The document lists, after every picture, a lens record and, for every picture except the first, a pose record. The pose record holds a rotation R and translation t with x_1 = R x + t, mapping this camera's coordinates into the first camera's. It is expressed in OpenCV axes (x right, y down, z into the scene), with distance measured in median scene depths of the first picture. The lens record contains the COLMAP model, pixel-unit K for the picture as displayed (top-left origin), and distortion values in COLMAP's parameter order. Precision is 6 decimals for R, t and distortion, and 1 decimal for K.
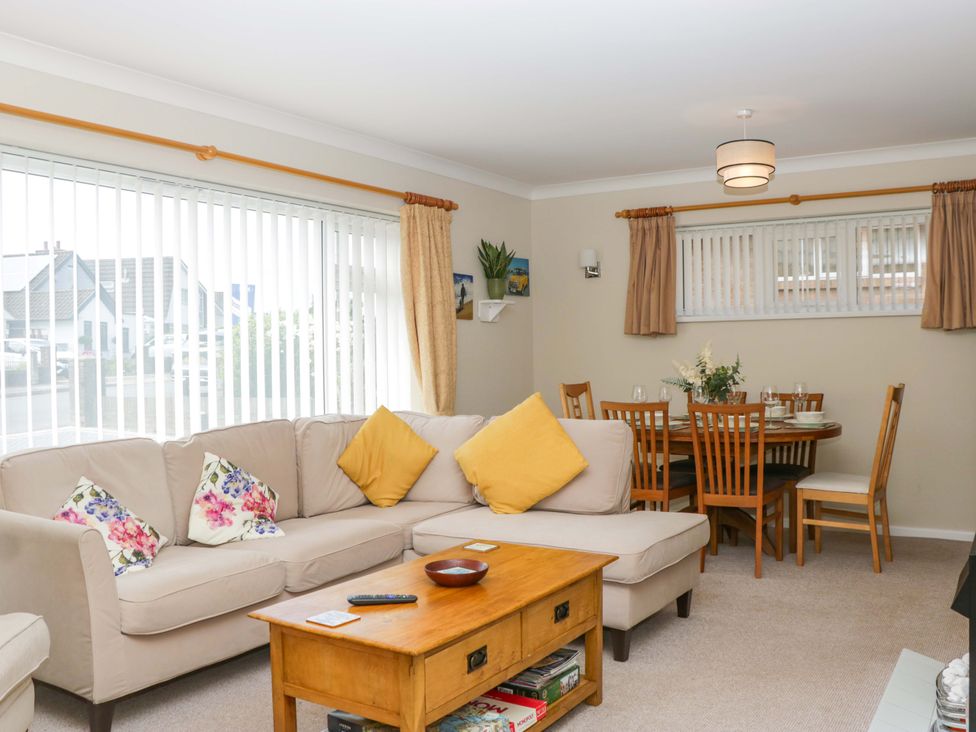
lens RADIAL K [[934.8, 0, 475.3], [0, 934.8, 362.6], [0, 0, 1]] dist [-0.168748, 0.185773]
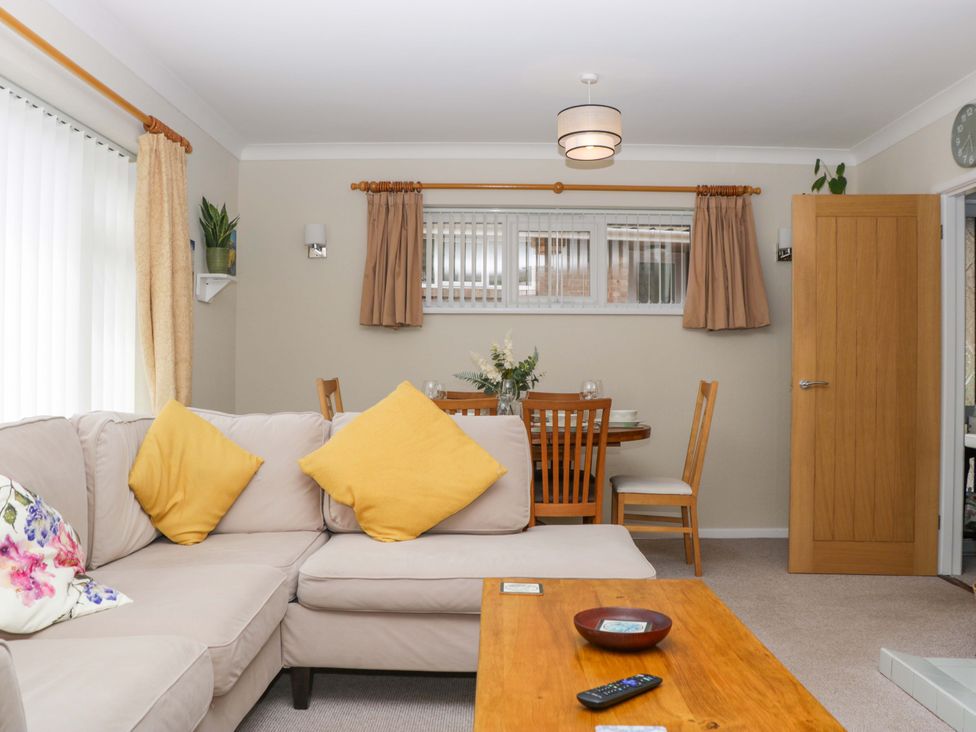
lens RADIAL K [[923.3, 0, 490.5], [0, 923.3, 373.2], [0, 0, 1]] dist [-0.182218, 0.156567]
pose [[0.844075, 0.018792, 0.535896, -0.255465], [-0.013450, 0.999813, -0.013876, 0.032170], [-0.536057, 0.004504, 0.844170, 0.293948]]
